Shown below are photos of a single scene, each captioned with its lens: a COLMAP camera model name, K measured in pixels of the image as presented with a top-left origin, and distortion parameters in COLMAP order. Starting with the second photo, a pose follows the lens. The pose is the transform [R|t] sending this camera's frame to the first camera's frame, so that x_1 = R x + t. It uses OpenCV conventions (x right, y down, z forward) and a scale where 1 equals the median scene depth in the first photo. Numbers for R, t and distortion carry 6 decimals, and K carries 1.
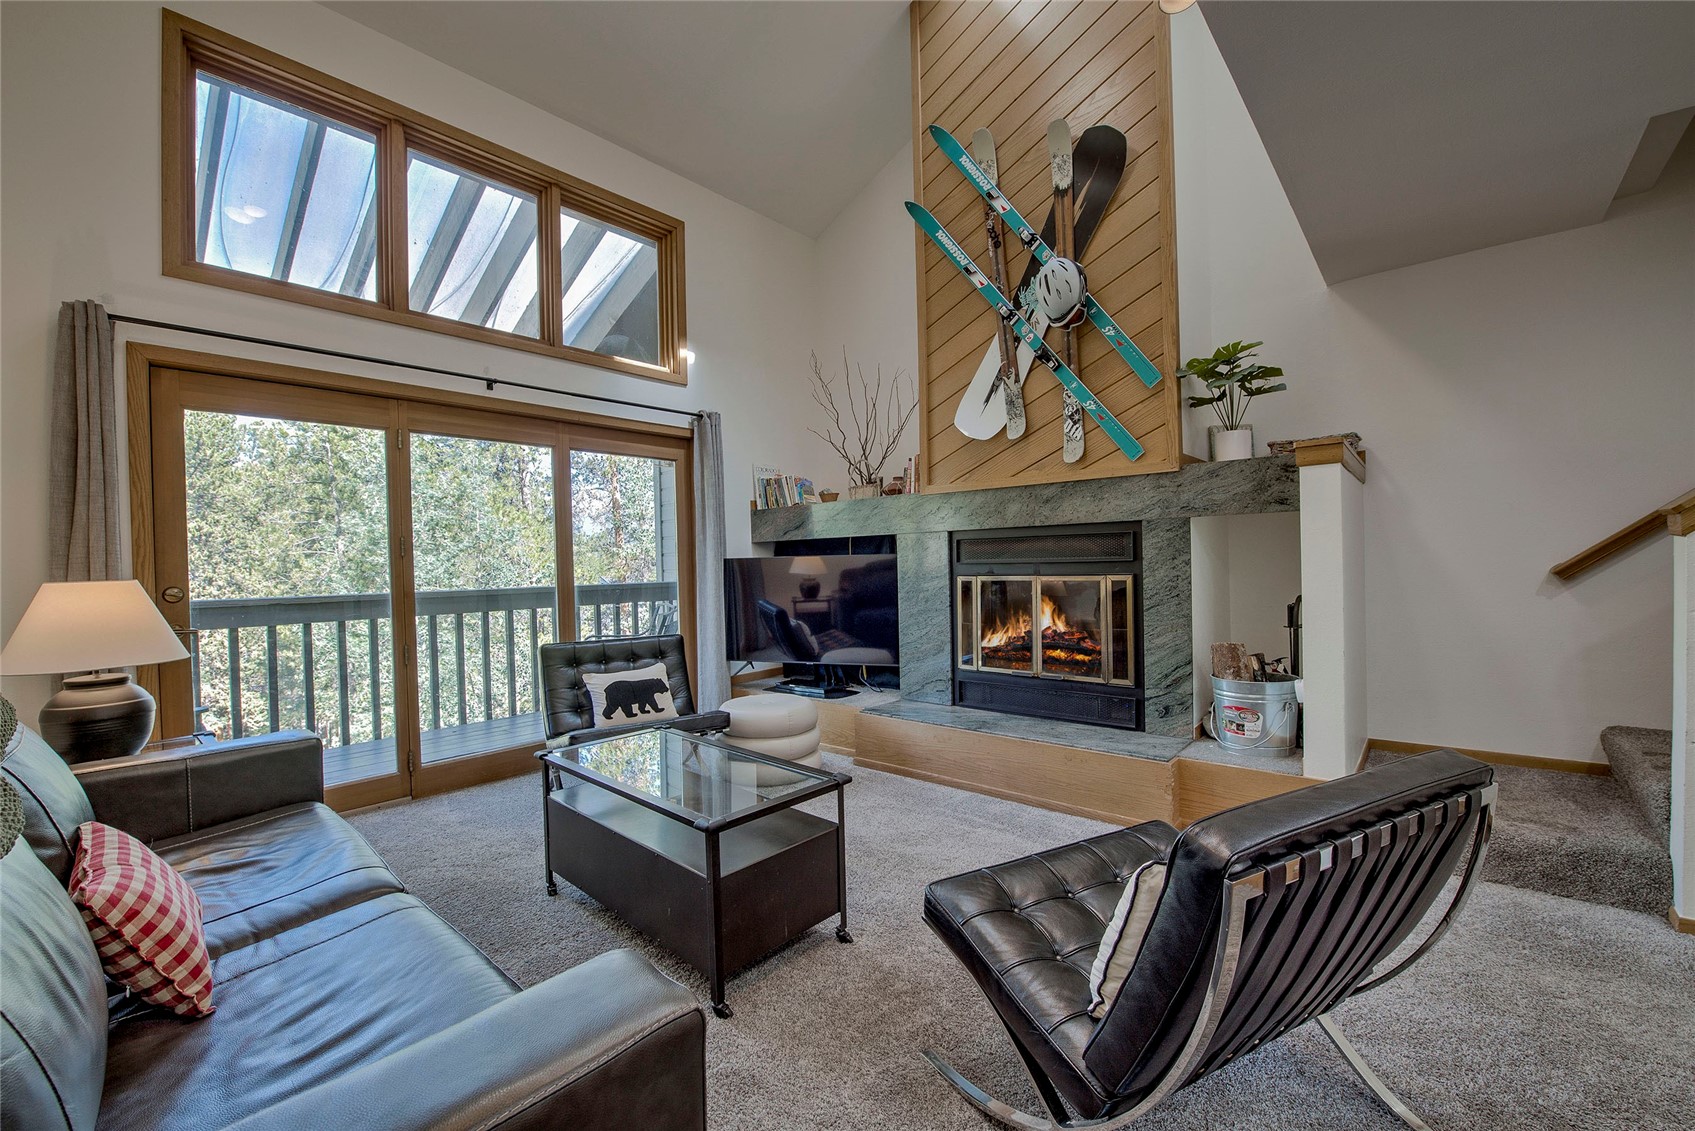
lens RADIAL K [[690.1, 0, 847.0], [0, 690.1, 572.1], [0, 0, 1]] dist [-0.020005, -0.000886]
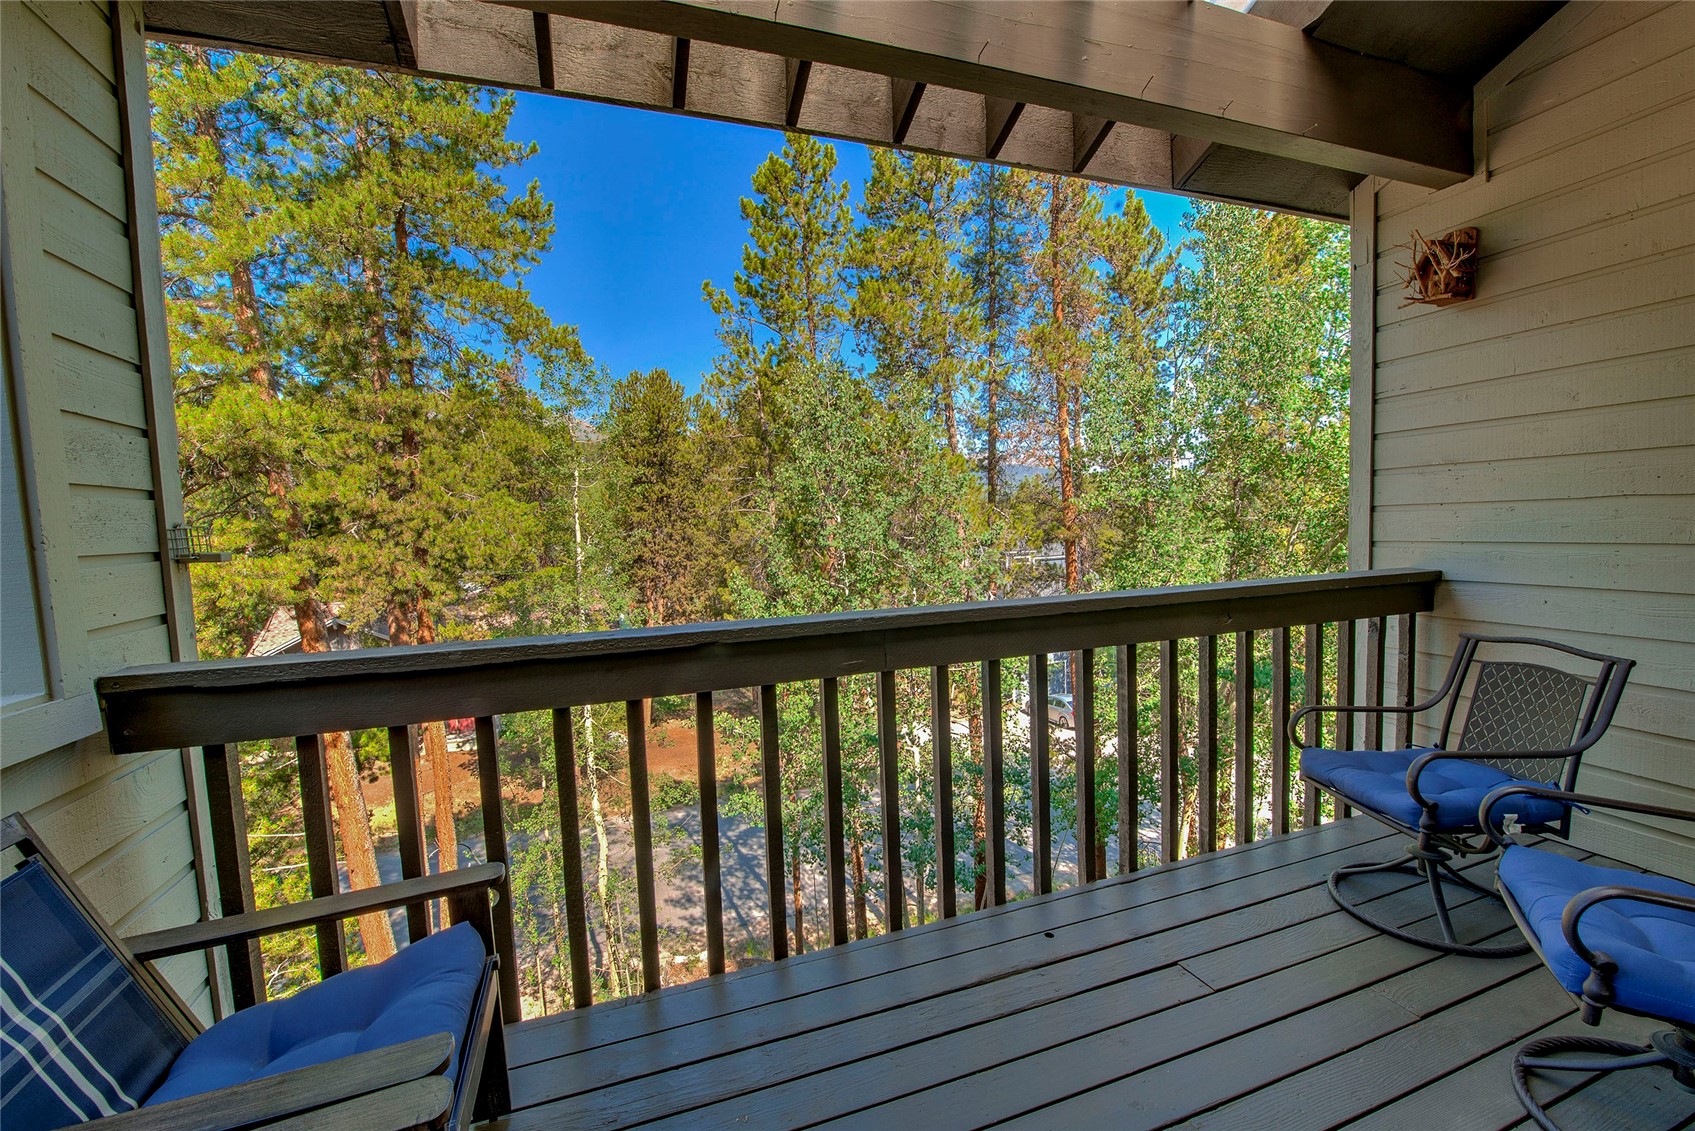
lens RADIAL K [[690.1, 0, 847.0], [0, 690.1, 572.1], [0, 0, 1]] dist [-0.020005, -0.000886]
pose [[0.873546, 0.024333, -0.486132, -0.678247], [0.011110, 0.997493, 0.069892, -0.031666], [0.486614, -0.066454, 0.871086, 0.783534]]
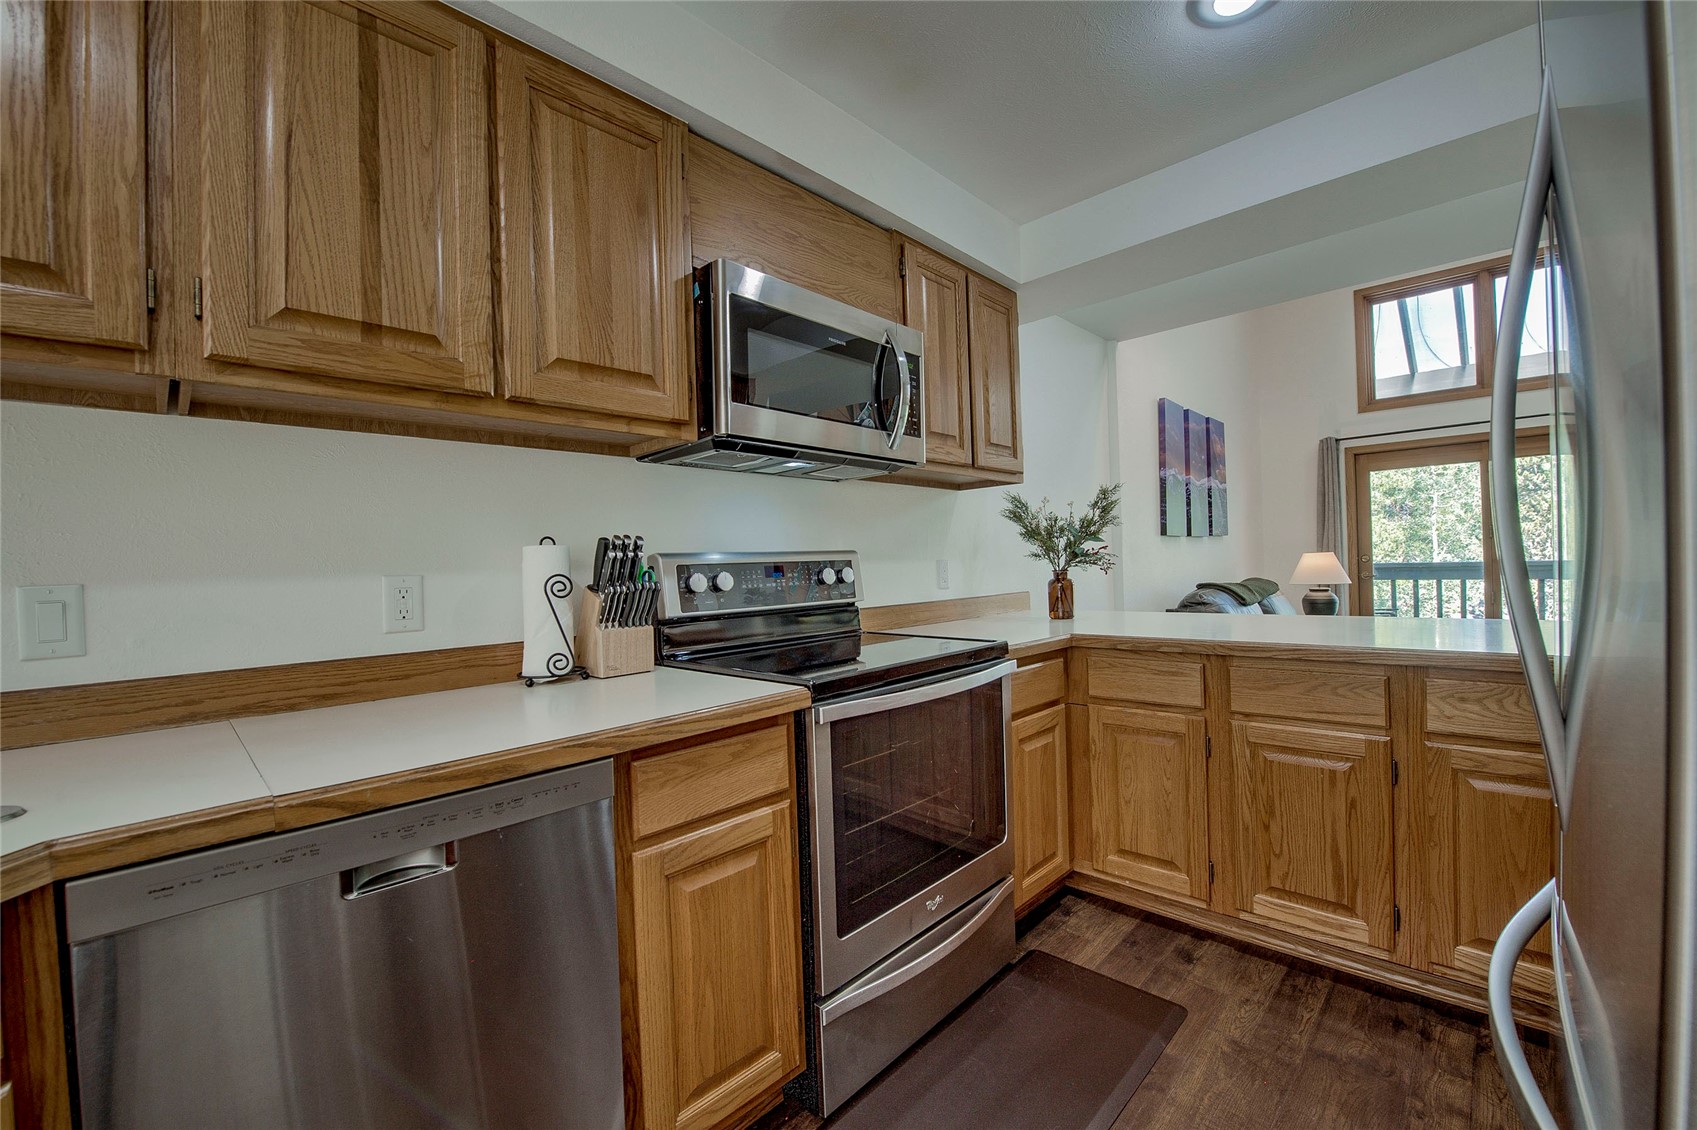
lens RADIAL K [[690.9, 0, 848.0], [0, 690.9, 571.7], [0, 0, 1]] dist [-0.020005, -0.000886]
pose [[-0.033871, 0.033980, -0.998848, 0.962369], [0.020408, 0.999237, 0.033301, -0.022471], [0.999218, -0.019256, -0.034539, -0.453026]]
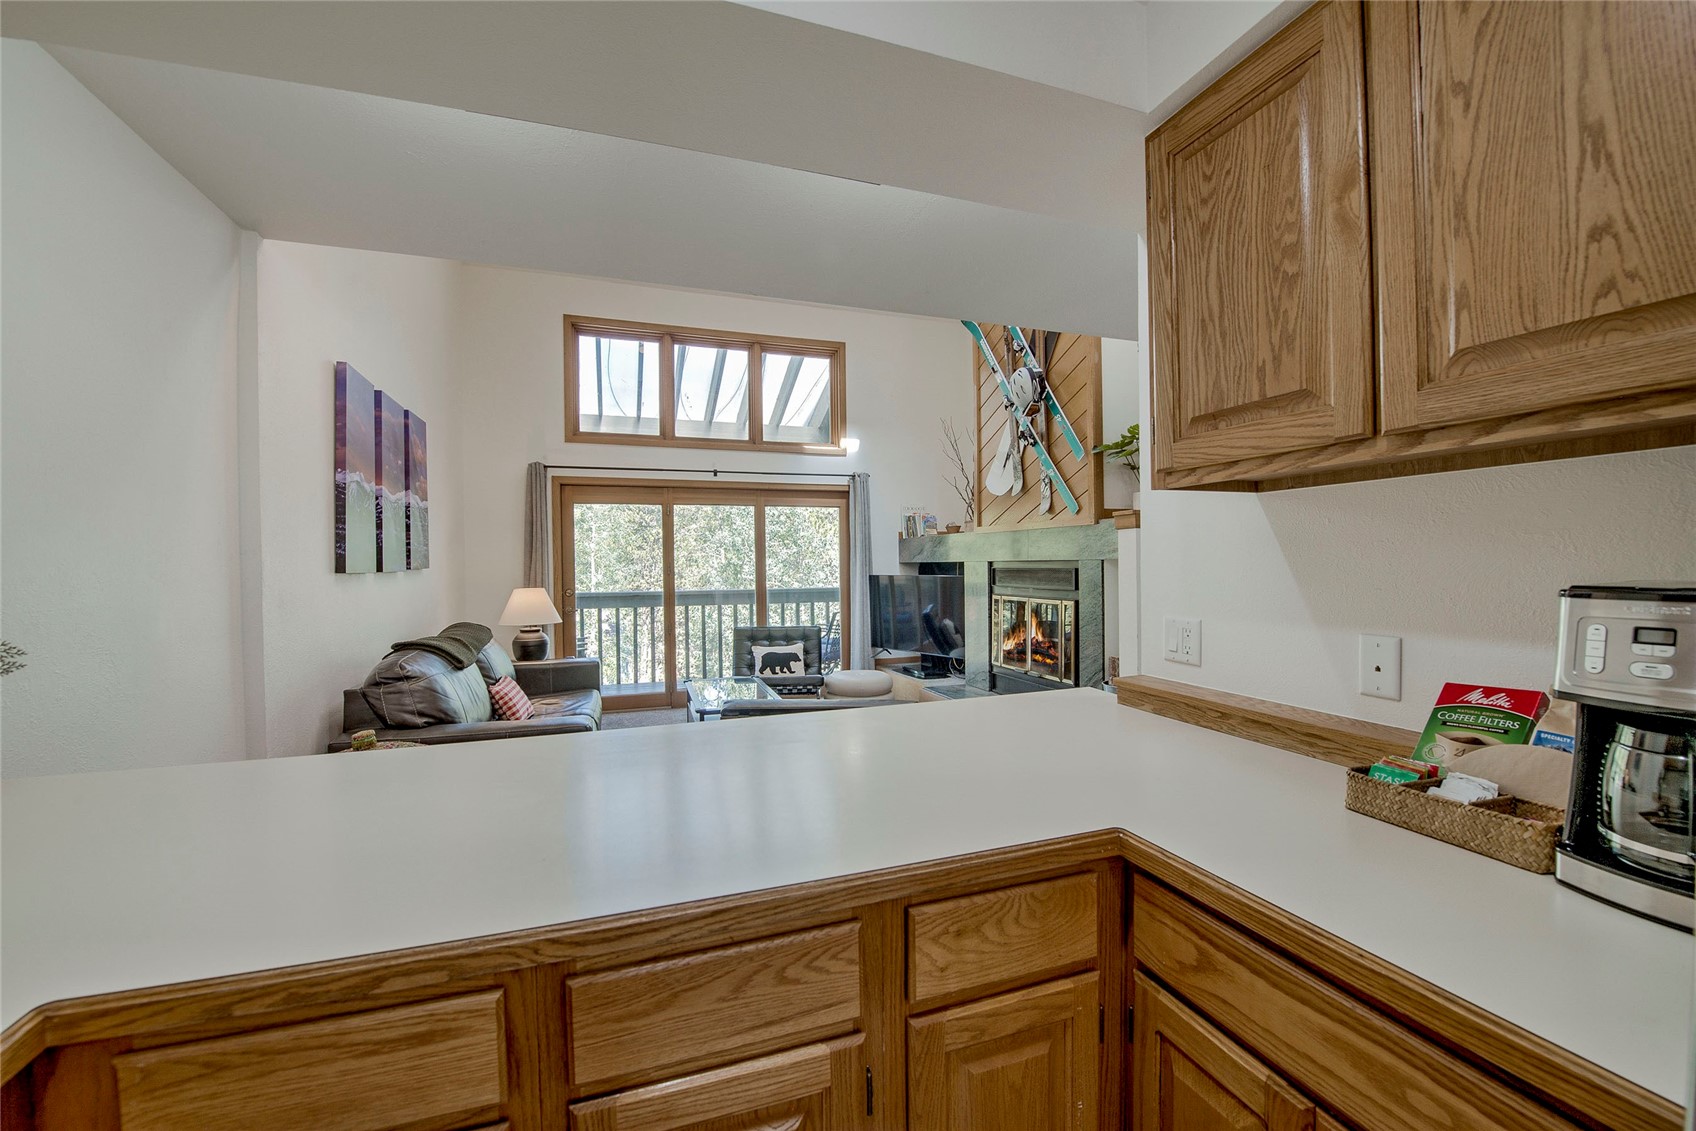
lens RADIAL K [[690.5, 0, 847.5], [0, 690.5, 572.1], [0, 0, 1]] dist [-0.020005, -0.000886]
pose [[0.867607, 0.021355, -0.496793, 0.624409], [-0.017249, 0.999769, 0.012850, -0.055282], [0.496952, -0.002580, 0.867774, -0.327967]]
